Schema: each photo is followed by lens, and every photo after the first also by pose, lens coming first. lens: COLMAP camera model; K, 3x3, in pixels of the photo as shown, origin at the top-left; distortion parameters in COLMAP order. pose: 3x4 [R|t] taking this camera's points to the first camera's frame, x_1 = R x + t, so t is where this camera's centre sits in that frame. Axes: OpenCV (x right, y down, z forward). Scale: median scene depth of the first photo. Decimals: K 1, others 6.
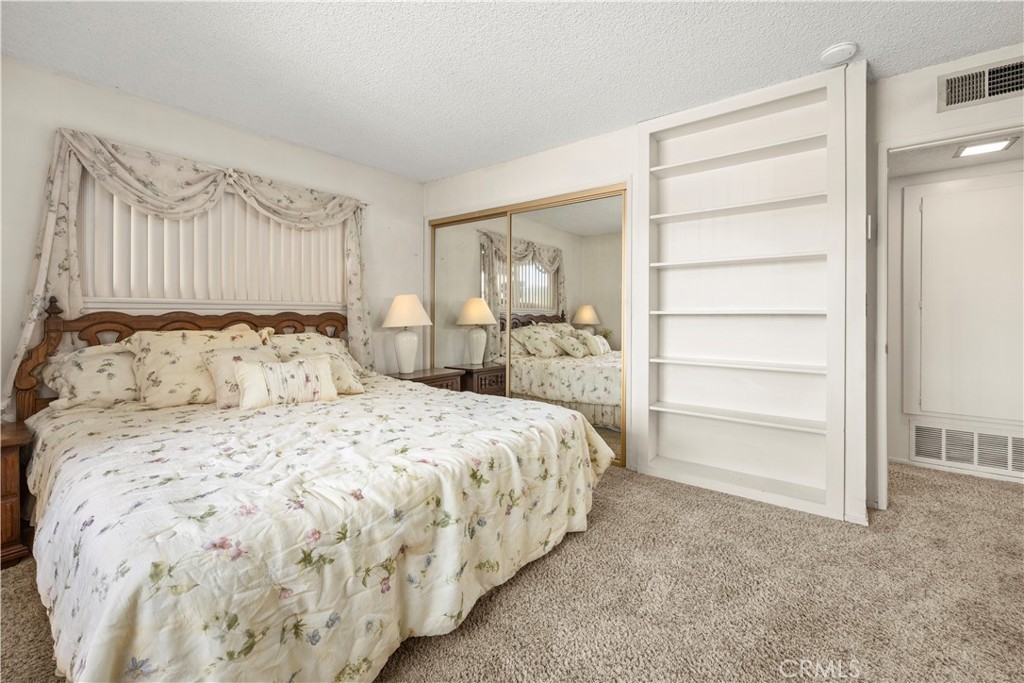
lens RADIAL K [[415.0, 0, 511.6], [0, 415.0, 310.3], [0, 0, 1]] dist [-0.001359, -0.000184]
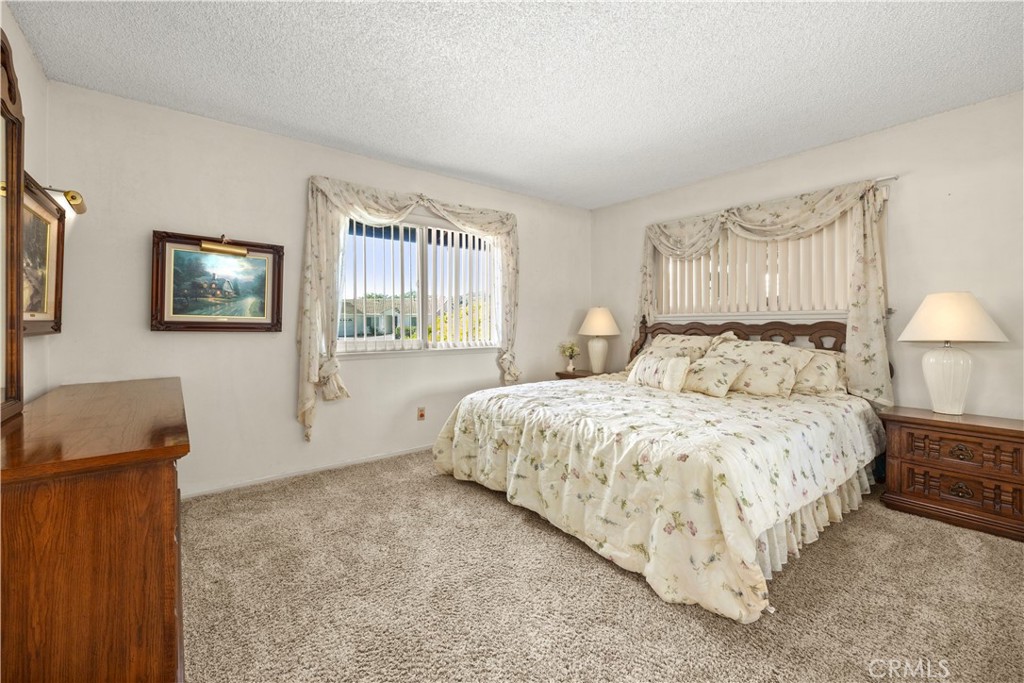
lens RADIAL K [[416.0, 0, 510.6], [0, 416.0, 329.9], [0, 0, 1]] dist [0.000215, -0.000353]
pose [[-0.235922, 0.009792, -0.971723, 0.815379], [0.007821, 0.999936, 0.008177, 0.013864], [0.971741, -0.005671, -0.235984, 0.742042]]
